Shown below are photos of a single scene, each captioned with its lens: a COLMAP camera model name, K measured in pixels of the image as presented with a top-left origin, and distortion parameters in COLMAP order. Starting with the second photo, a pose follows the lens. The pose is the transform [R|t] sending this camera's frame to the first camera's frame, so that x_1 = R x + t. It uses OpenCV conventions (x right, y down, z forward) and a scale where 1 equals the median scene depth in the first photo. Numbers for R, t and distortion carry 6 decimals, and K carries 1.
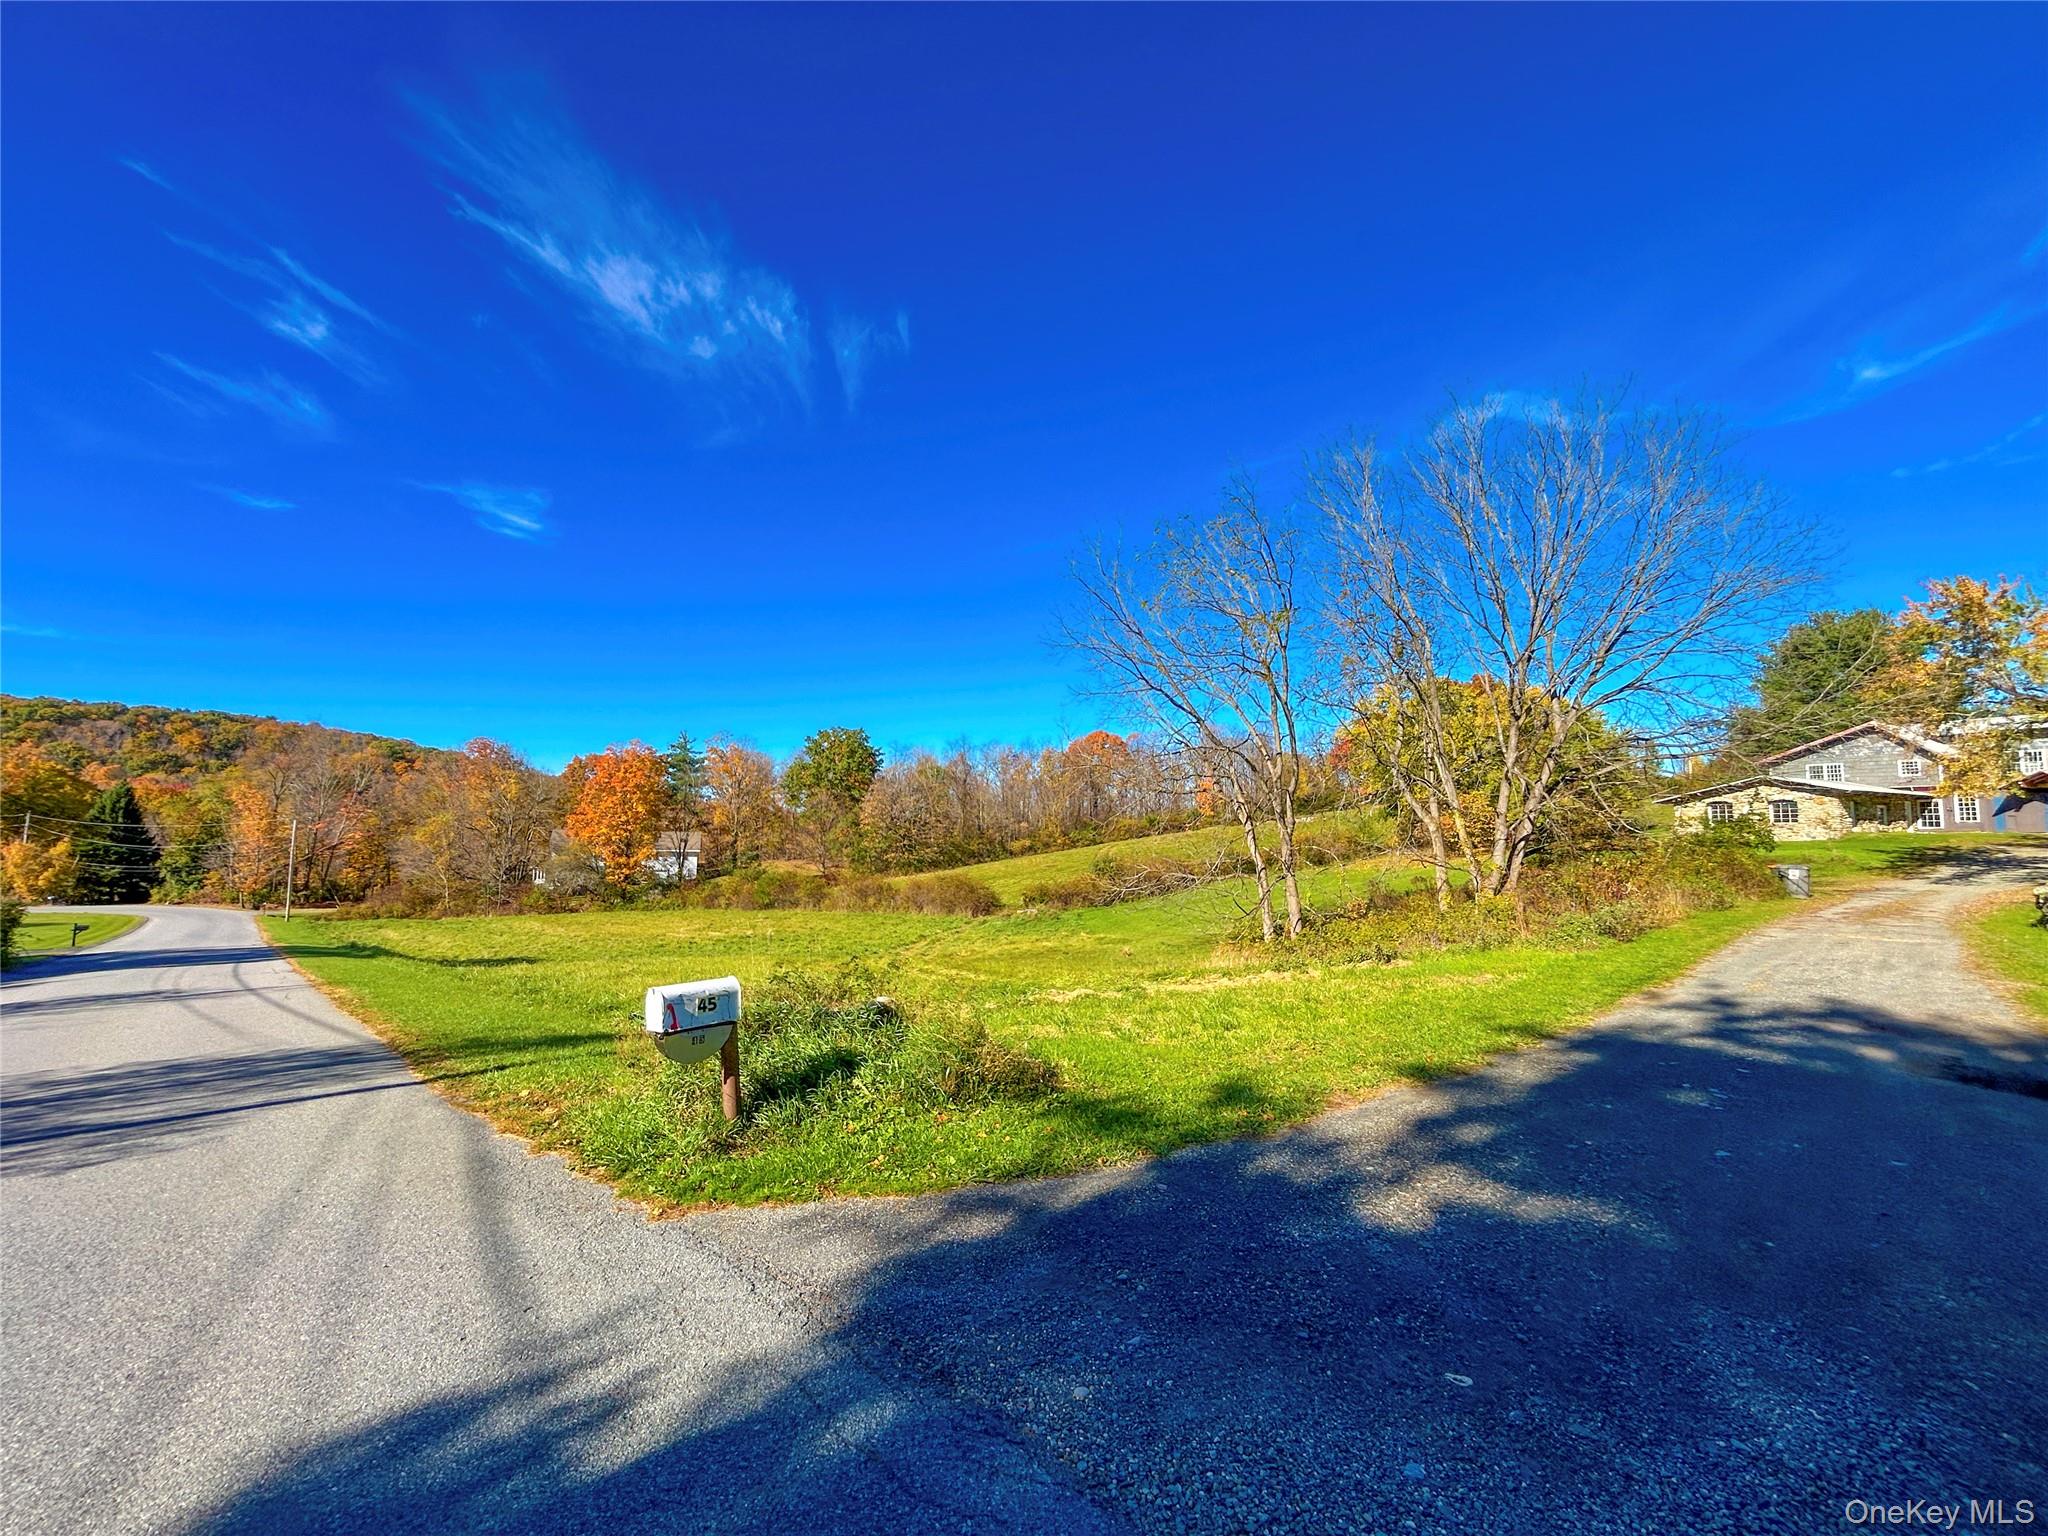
lens RADIAL K [[821.6, 0, 1022.6], [0, 821.6, 756.7], [0, 0, 1]] dist [-0.001354, -0.000664]
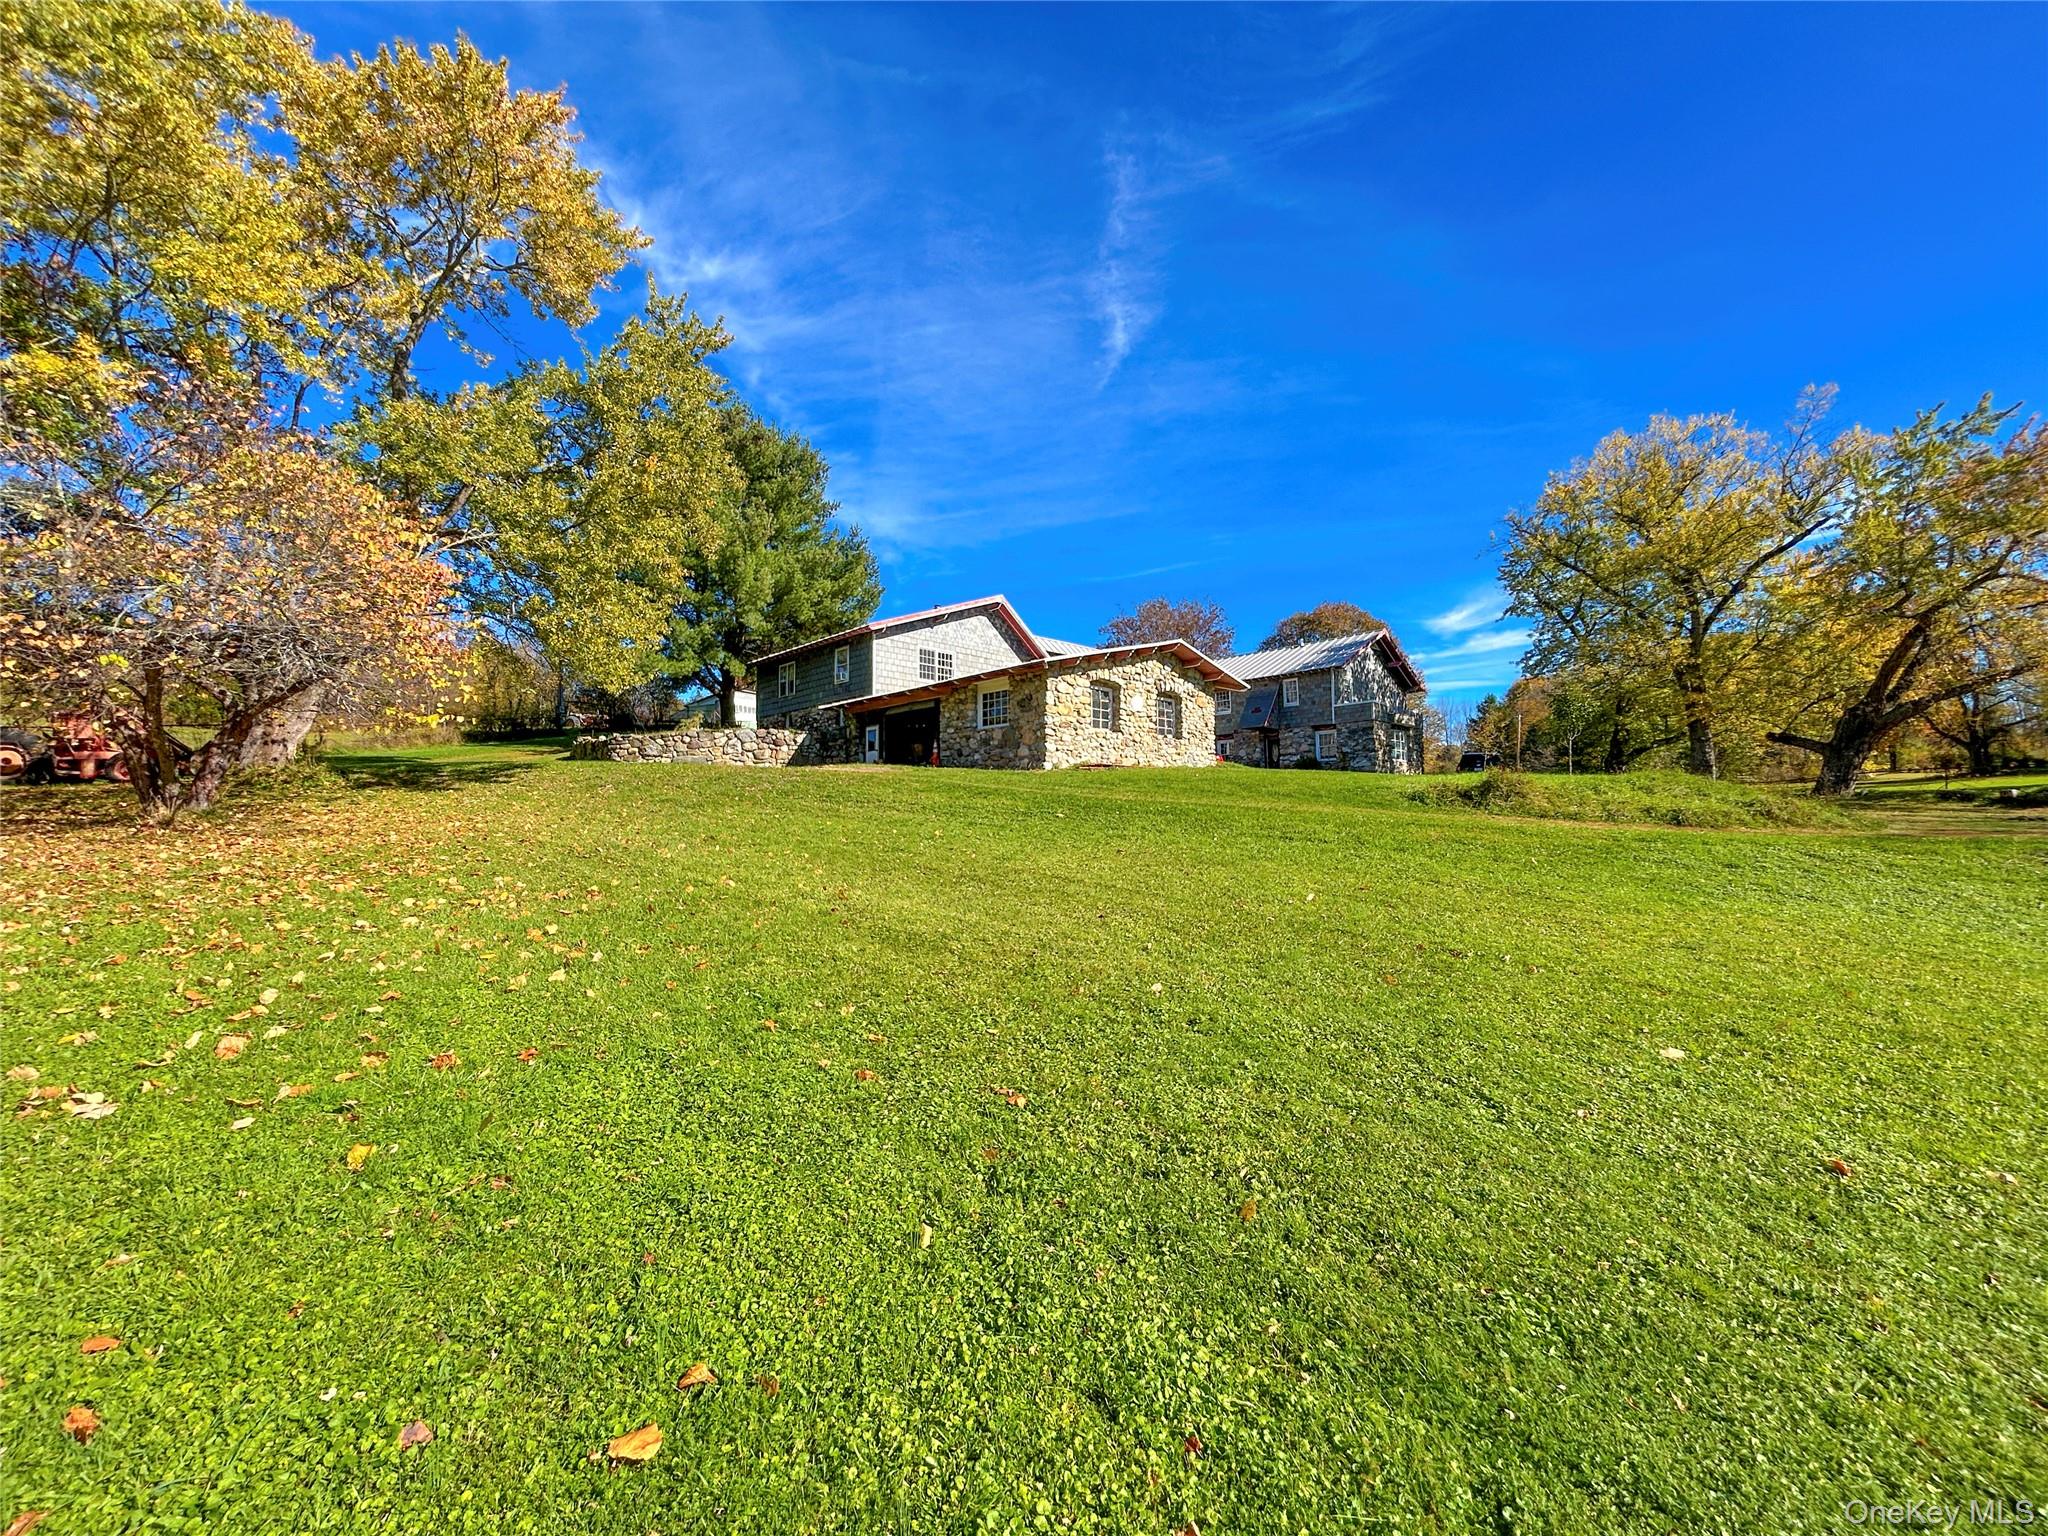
lens RADIAL K [[821.6, 0, 1022.6], [0, 821.6, 756.7], [0, 0, 1]] dist [-0.001354, -0.000664]
pose [[-0.340134, 0.068042, 0.937912, 0.586924], [-0.080647, 0.991594, -0.101183, 0.199024], [-0.936912, -0.110056, -0.331787, 1.606333]]
